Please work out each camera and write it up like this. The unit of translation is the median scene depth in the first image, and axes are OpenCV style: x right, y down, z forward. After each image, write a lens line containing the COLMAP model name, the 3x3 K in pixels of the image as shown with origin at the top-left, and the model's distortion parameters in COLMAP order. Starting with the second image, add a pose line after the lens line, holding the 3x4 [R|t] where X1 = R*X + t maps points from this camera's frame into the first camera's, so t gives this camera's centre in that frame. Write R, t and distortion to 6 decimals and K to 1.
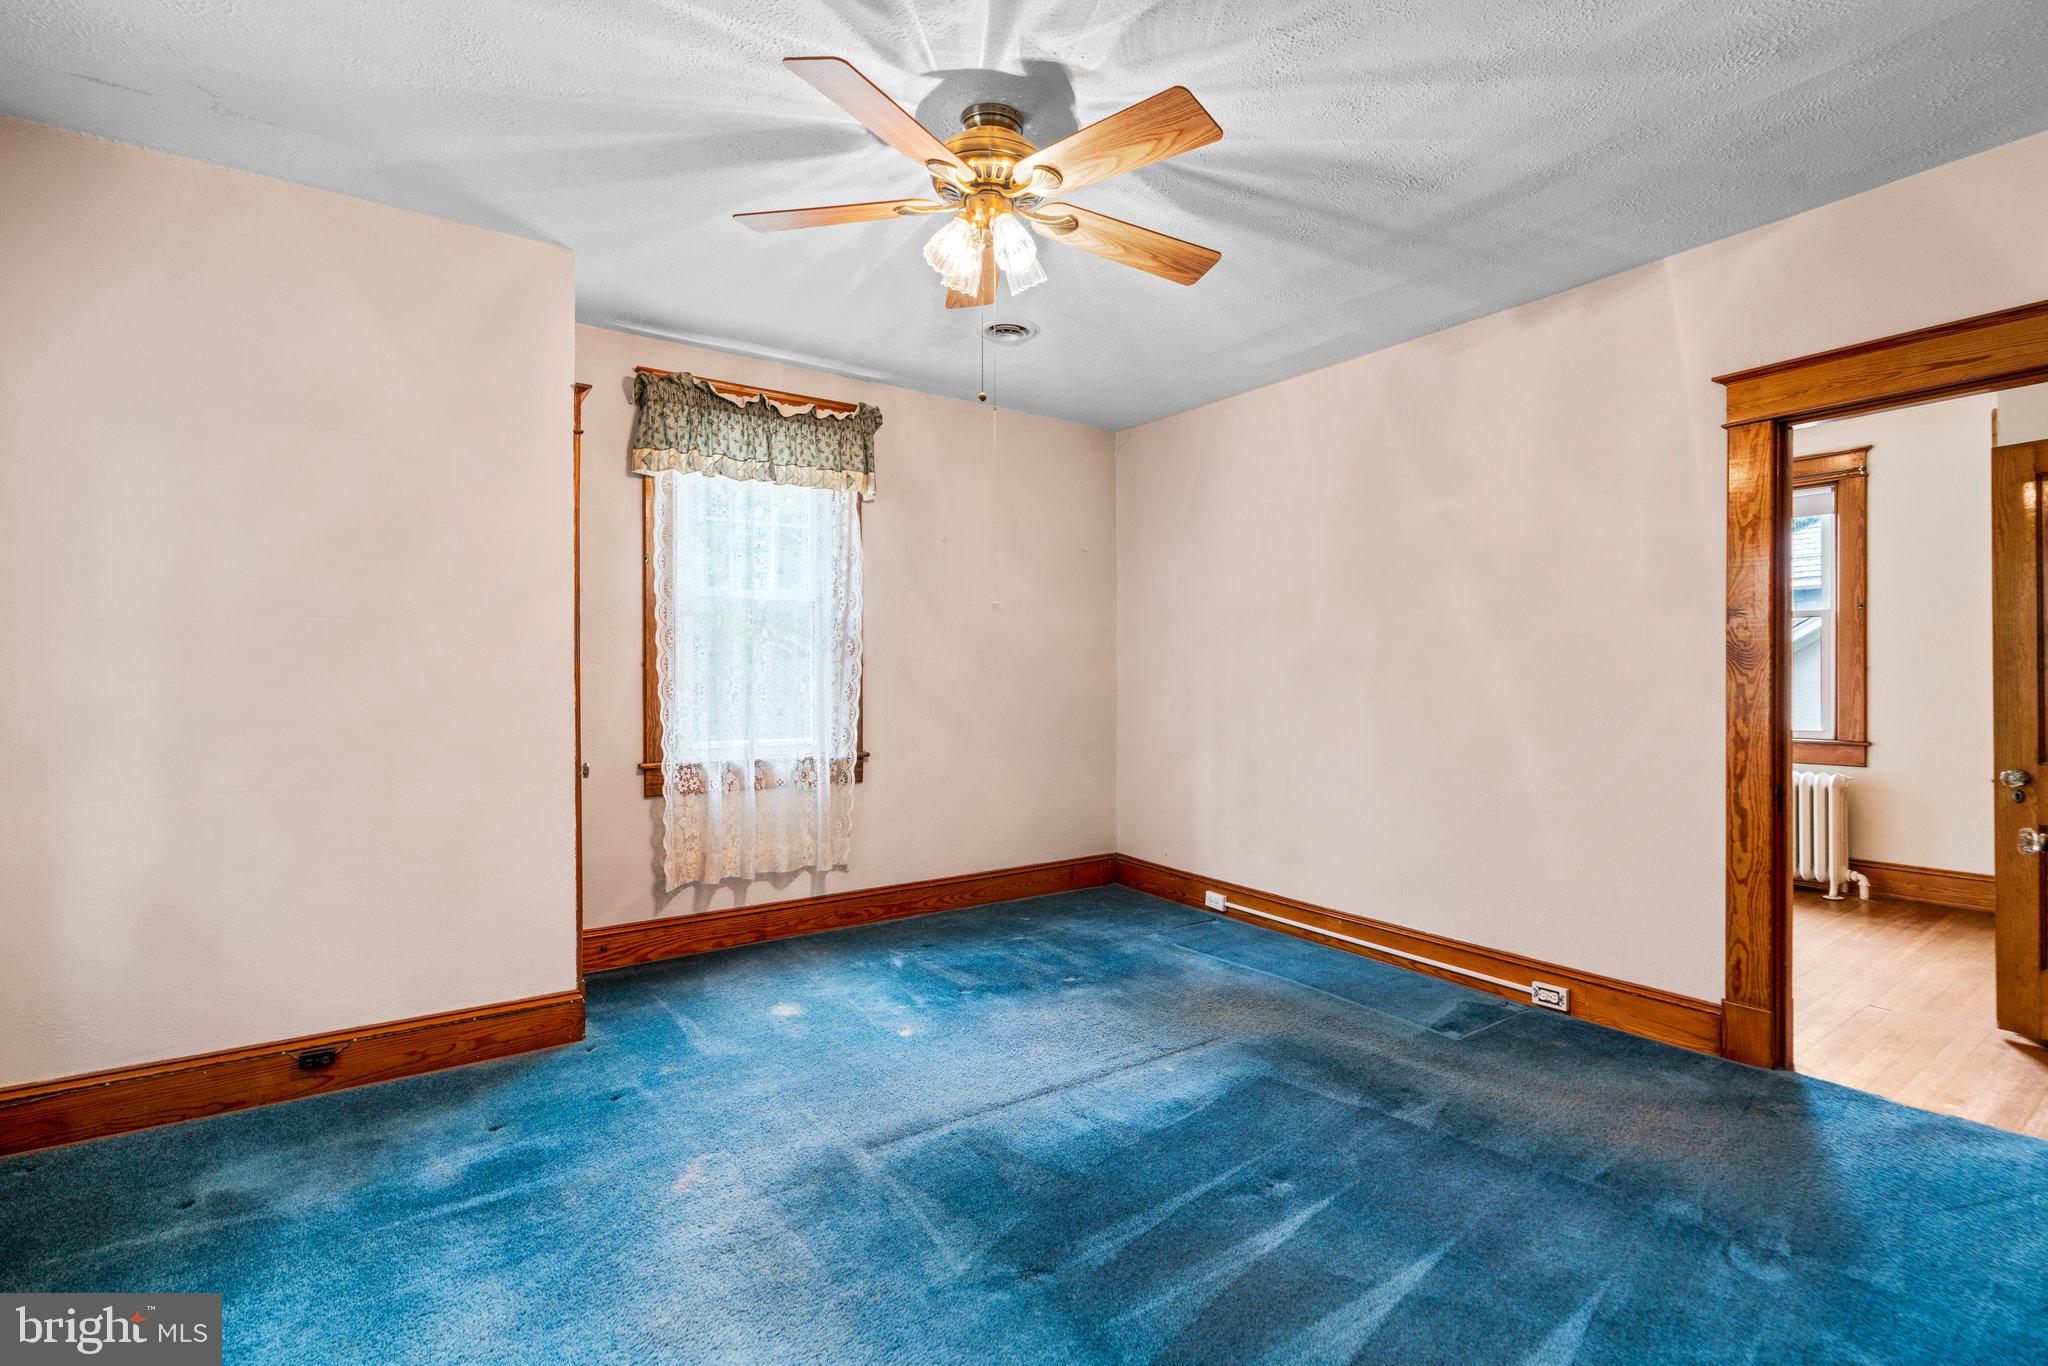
lens RADIAL K [[905.1, 0, 1023.5], [0, 905.1, 659.7], [0, 0, 1]] dist [-0.019445, -0.000105]
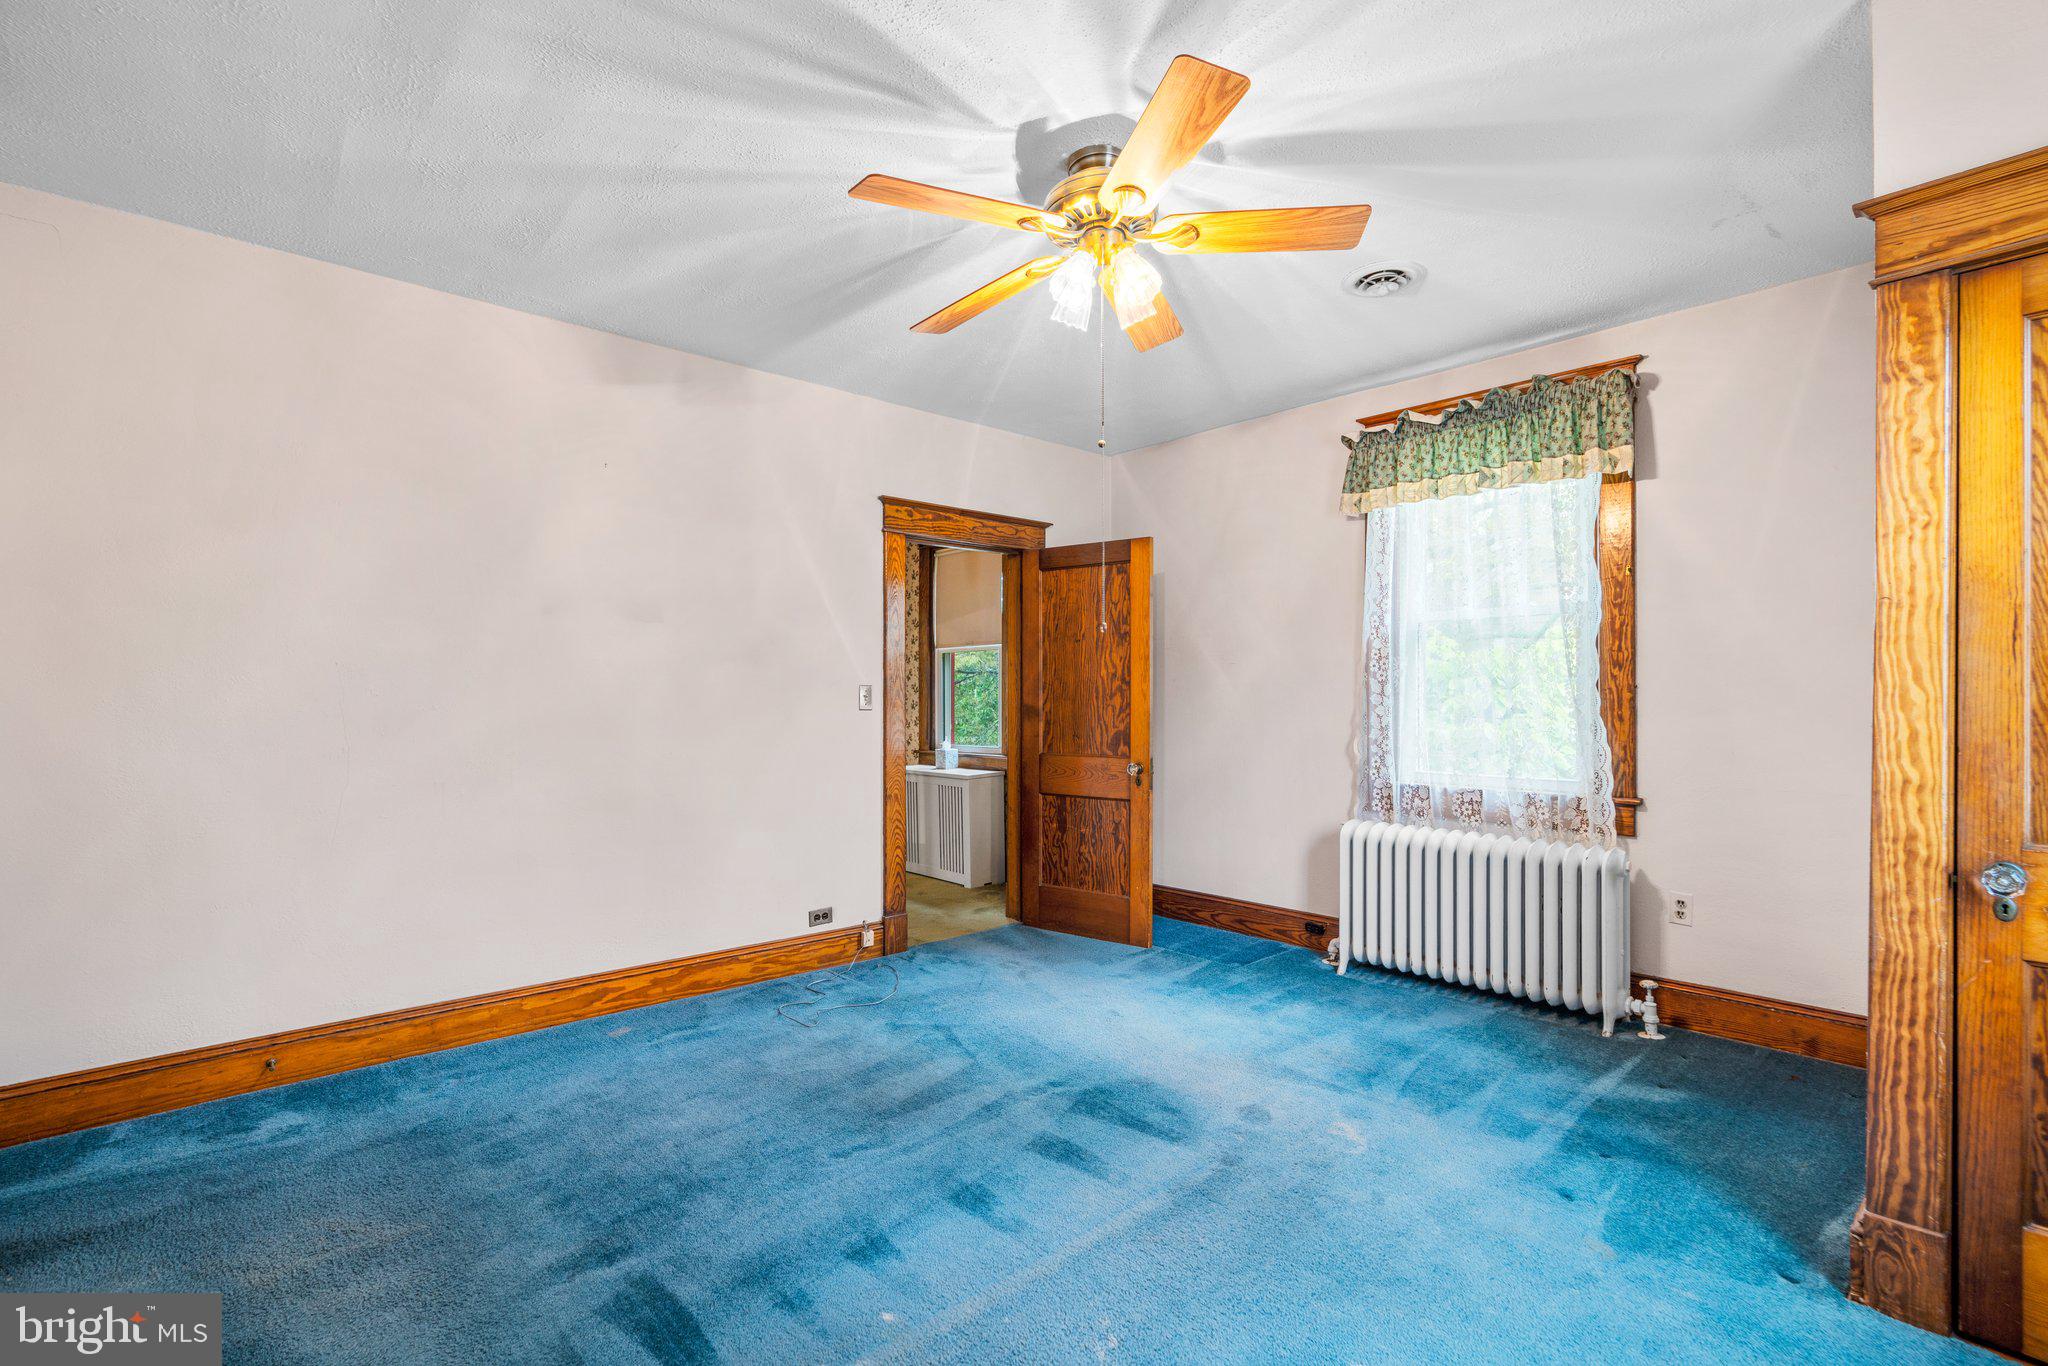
lens RADIAL K [[915.4, 0, 1029.4], [0, 915.4, 680.9], [0, 0, 1]] dist [-0.017284, 0.007206]
pose [[-0.989206, -0.000109, -0.146532, 0.117391], [0.005371, 0.999301, -0.037002, 0.020183], [0.146434, -0.037389, -0.988514, 1.197881]]
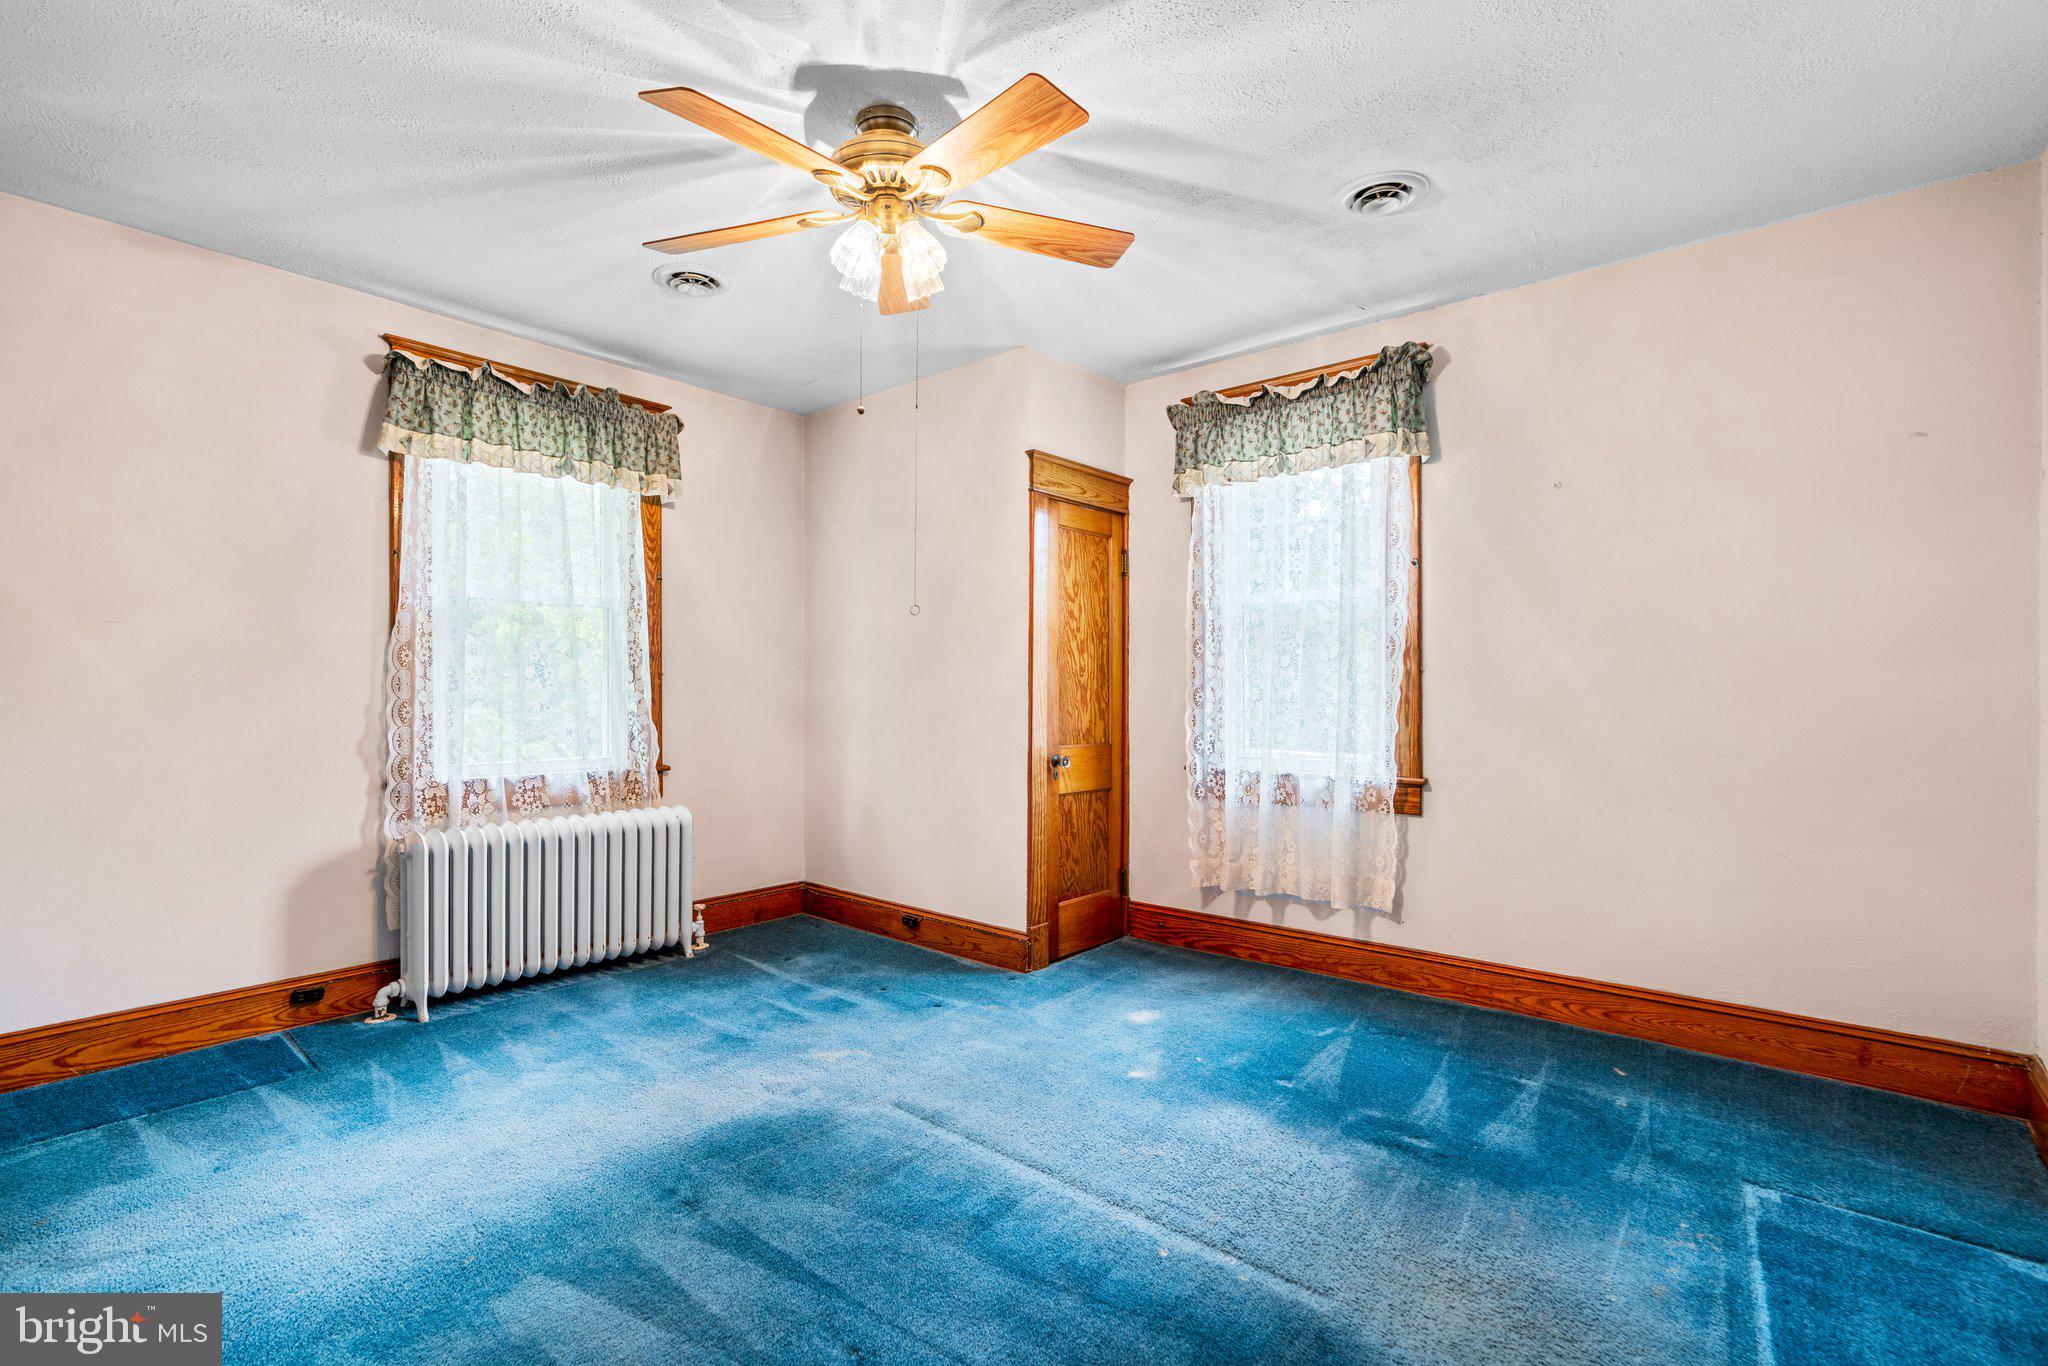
lens RADIAL K [[915.4, 0, 1029.4], [0, 915.4, 680.9], [0, 0, 1]] dist [-0.017284, 0.007206]
pose [[0.268865, -0.006351, -0.963157, 0.583109], [0.016831, 0.999857, -0.001894, 0.013270], [0.963031, -0.015702, 0.268934, 0.521065]]
